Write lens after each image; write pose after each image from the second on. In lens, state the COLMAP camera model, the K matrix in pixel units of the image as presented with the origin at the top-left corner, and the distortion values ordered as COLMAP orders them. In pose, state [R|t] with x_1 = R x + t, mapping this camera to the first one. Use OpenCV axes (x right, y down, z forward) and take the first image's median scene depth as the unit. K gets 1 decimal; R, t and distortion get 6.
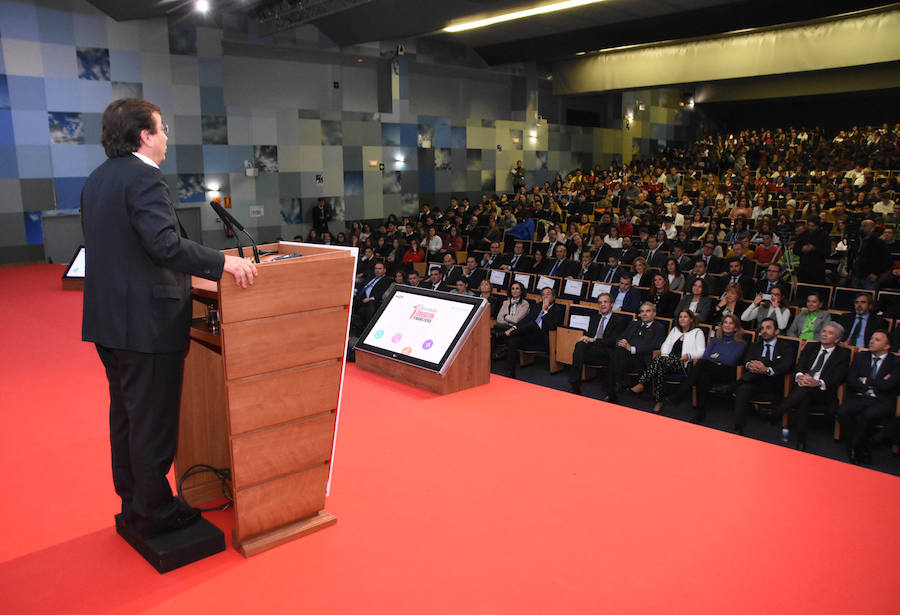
lens RADIAL K [[733.5, 0, 443.2], [0, 733.5, 311.7], [0, 0, 1]] dist [-0.157680, 0.133846]
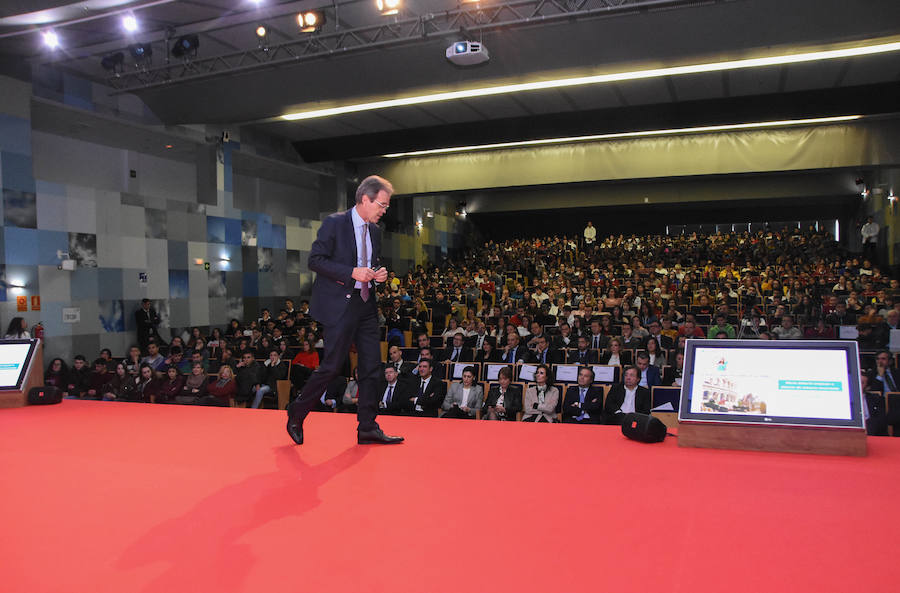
lens RADIAL K [[735.1, 0, 486.7], [0, 735.1, 317.1], [0, 0, 1]] dist [-0.146003, 0.115434]
pose [[0.892707, -0.021218, 0.450138, -0.196733], [0.091105, 0.986762, -0.134165, 0.007404], [-0.441333, 0.160780, 0.882822, 0.119511]]
